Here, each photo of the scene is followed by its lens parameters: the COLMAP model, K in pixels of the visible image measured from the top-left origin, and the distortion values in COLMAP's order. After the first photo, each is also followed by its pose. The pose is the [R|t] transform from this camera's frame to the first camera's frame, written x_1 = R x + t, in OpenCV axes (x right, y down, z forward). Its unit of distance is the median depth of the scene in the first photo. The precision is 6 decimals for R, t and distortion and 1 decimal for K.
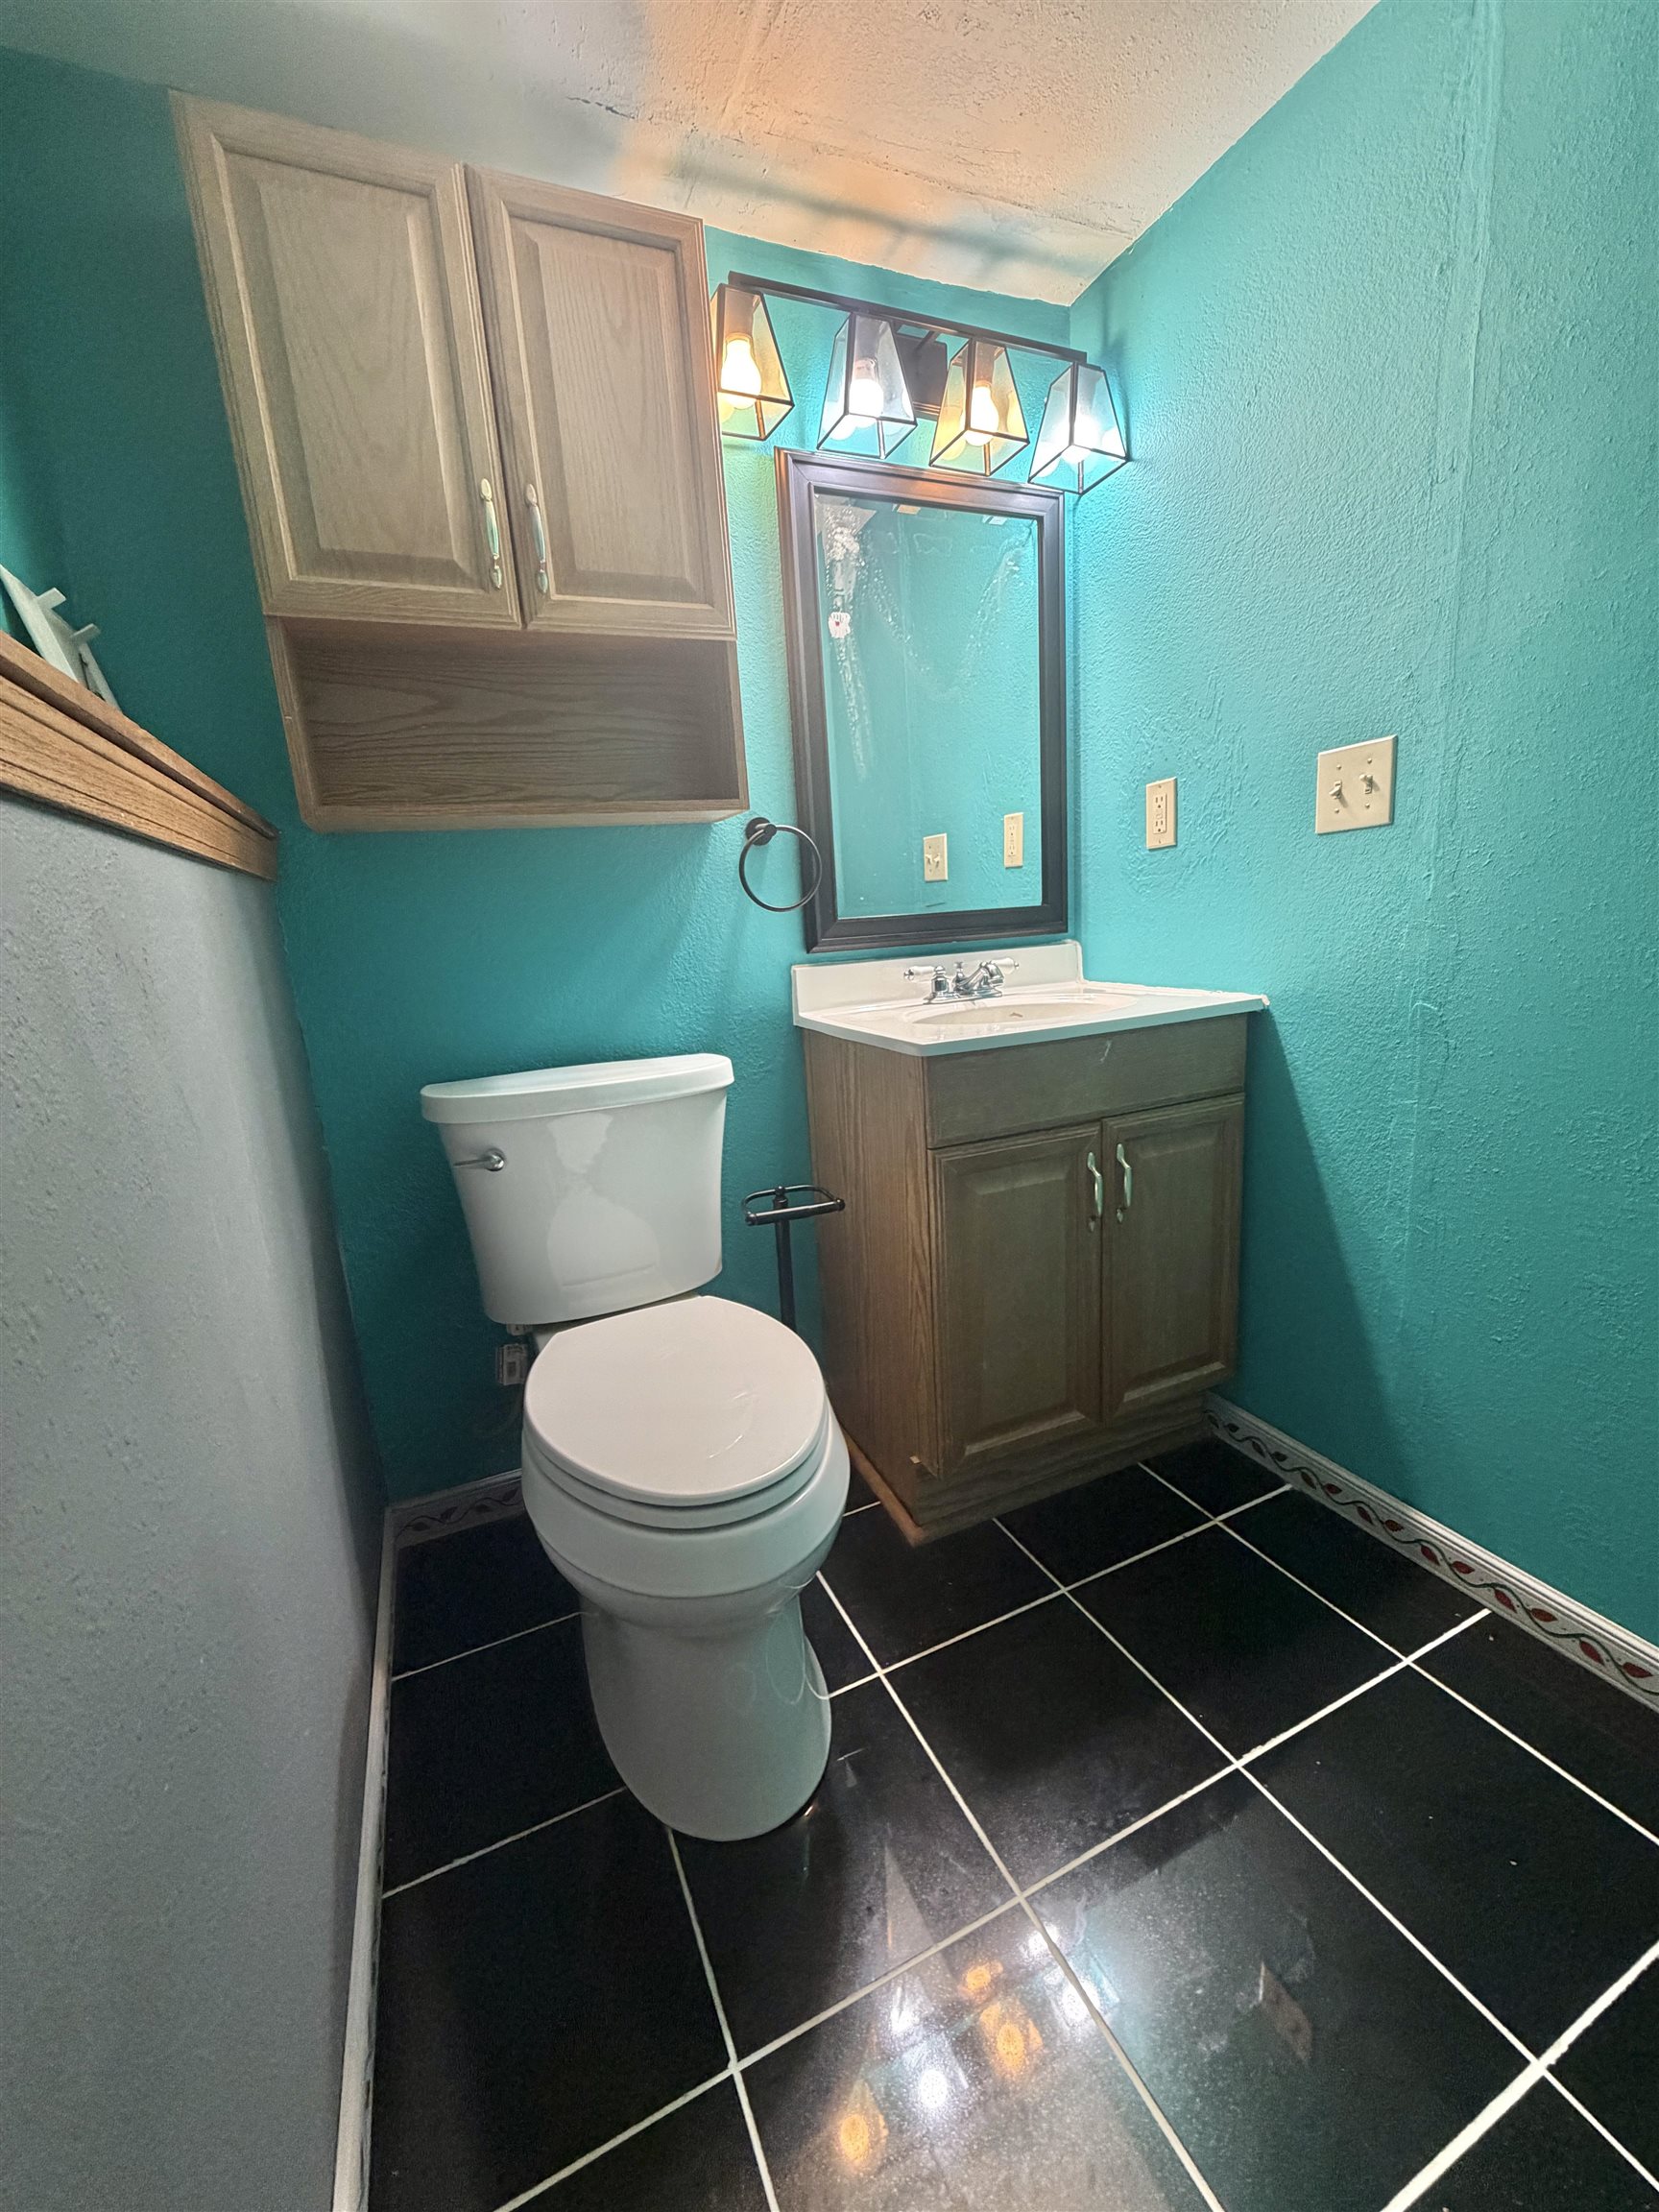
lens RADIAL K [[880.5, 0, 834.1], [0, 880.5, 1099.5], [0, 0, 1]] dist [-0.002037, -0.000401]
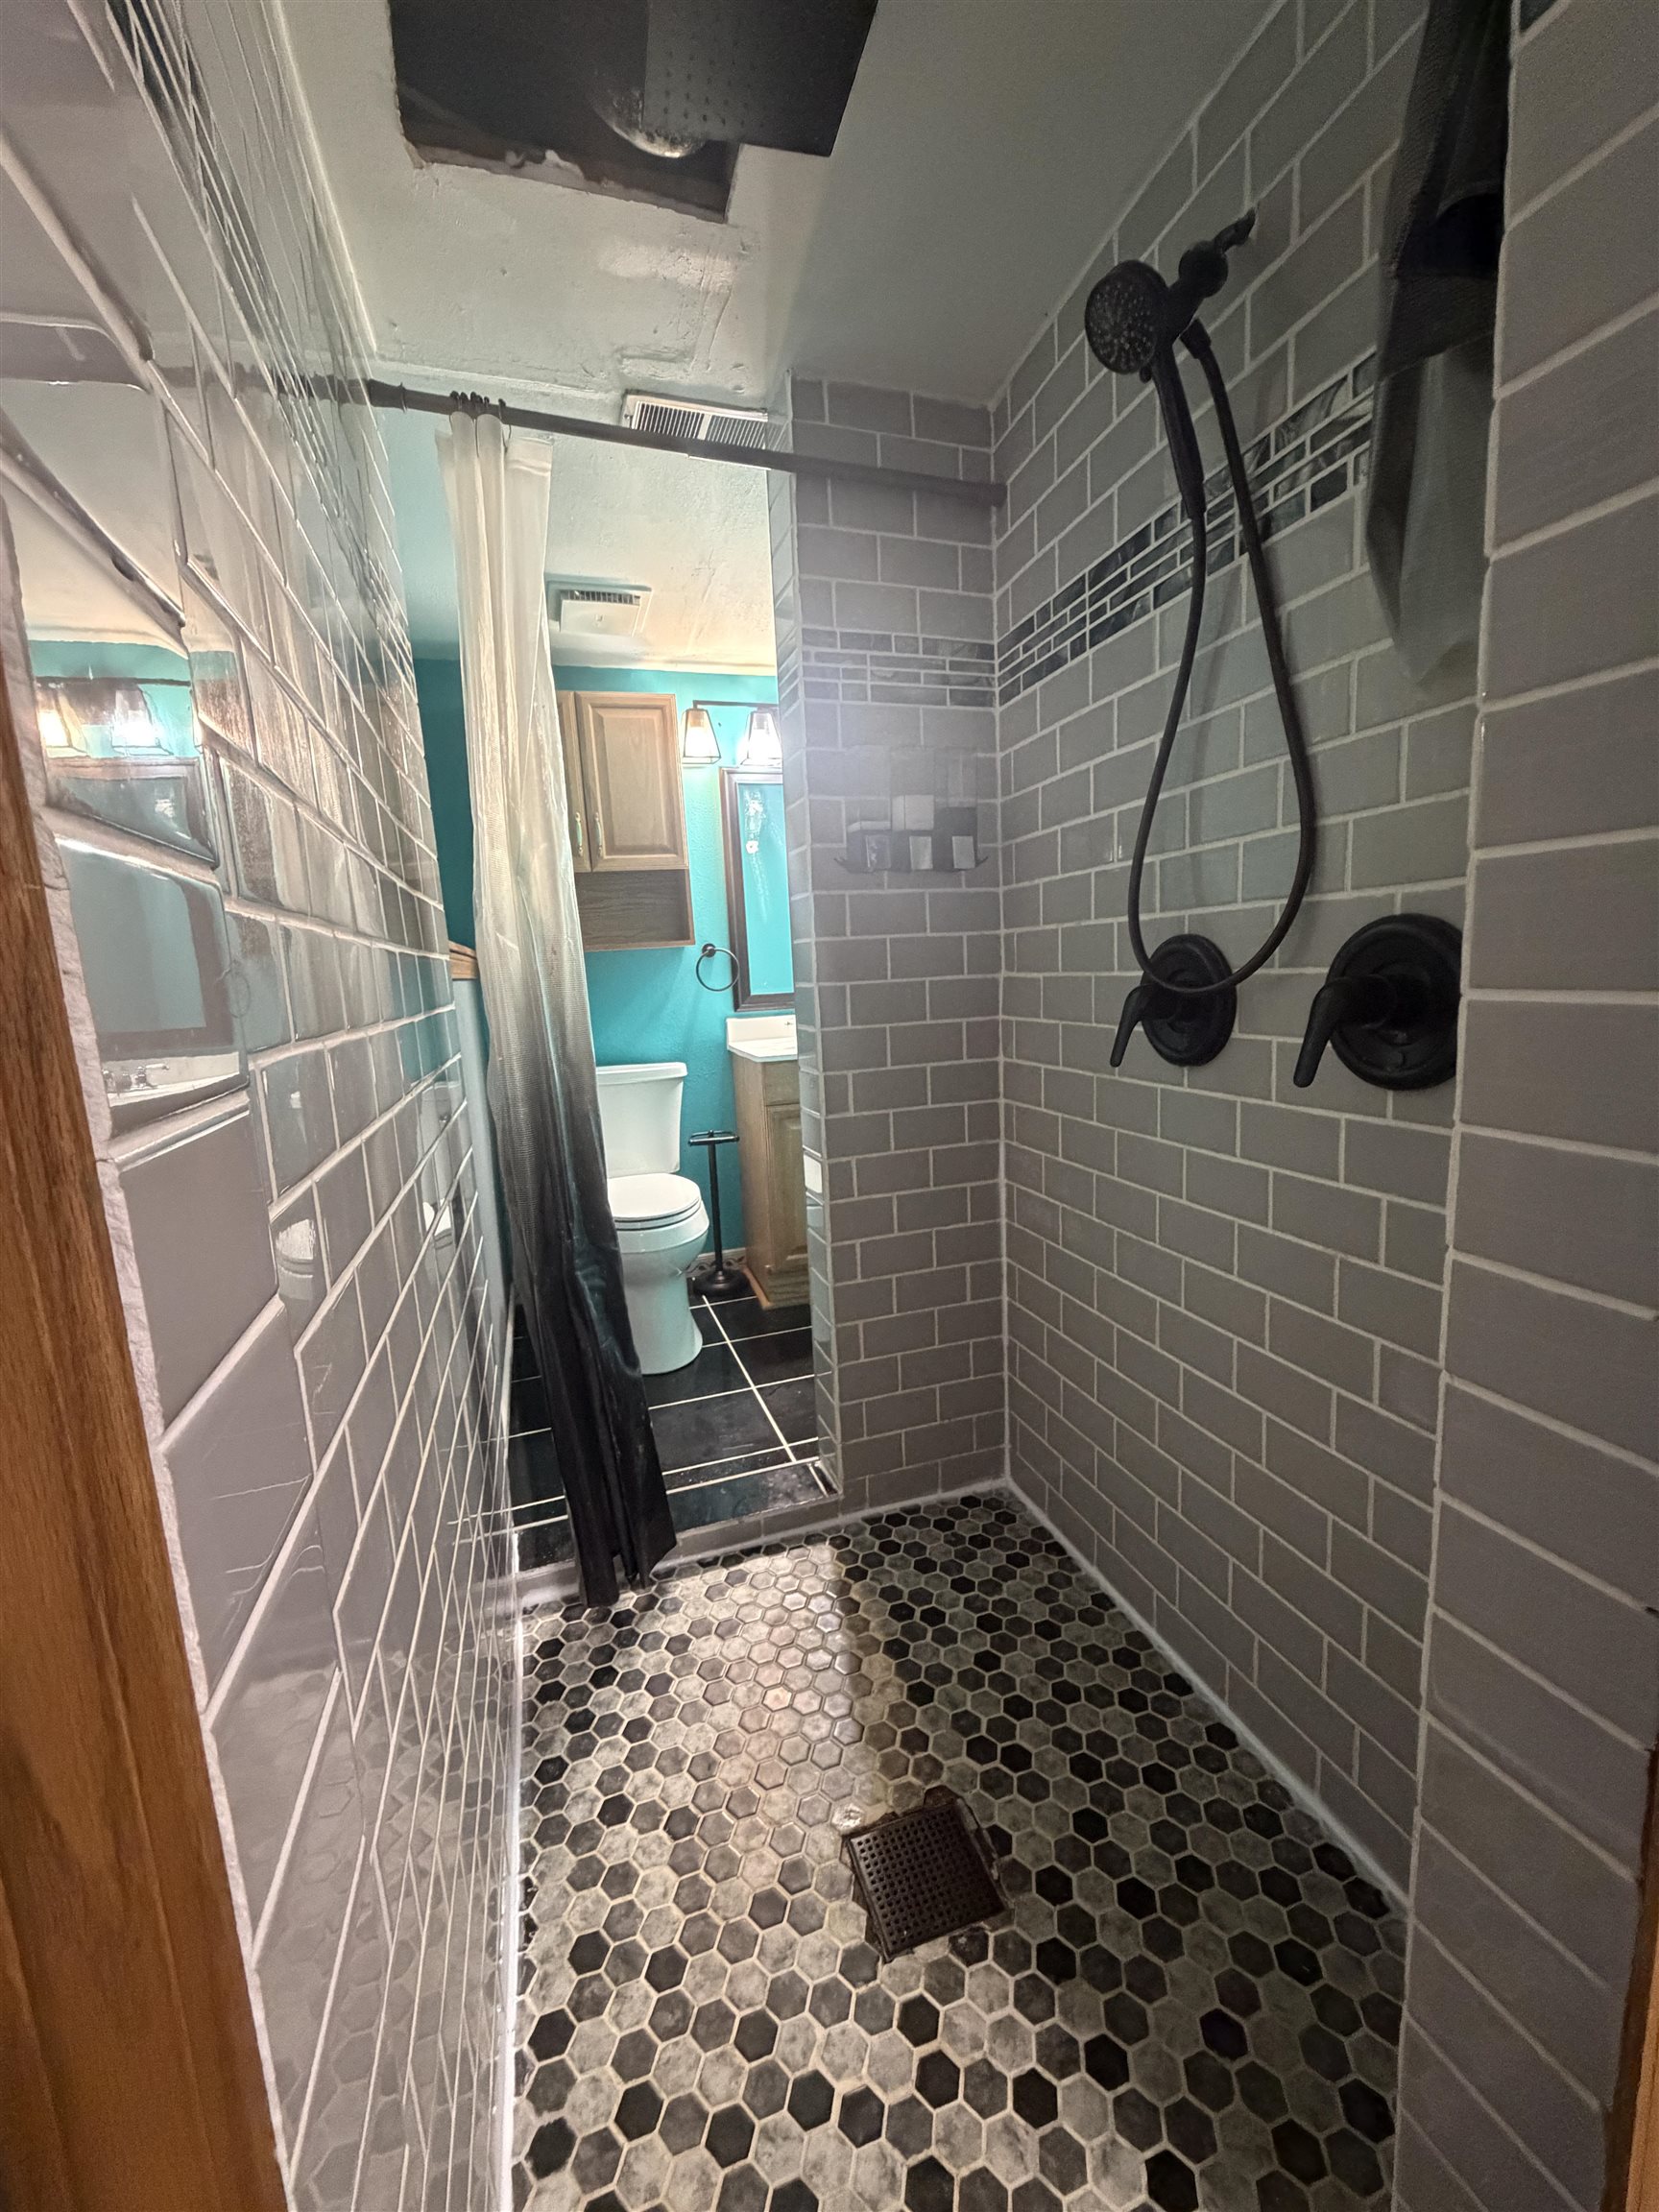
lens RADIAL K [[880.5, 0, 827.3], [0, 880.5, 1111.0], [0, 0, 1]] dist [-0.002037, -0.000401]
pose [[0.993662, 0.027267, -0.109052, 0.422667], [-0.032019, 0.998602, -0.042065, 0.133909], [0.107753, 0.045291, 0.993146, -0.953535]]
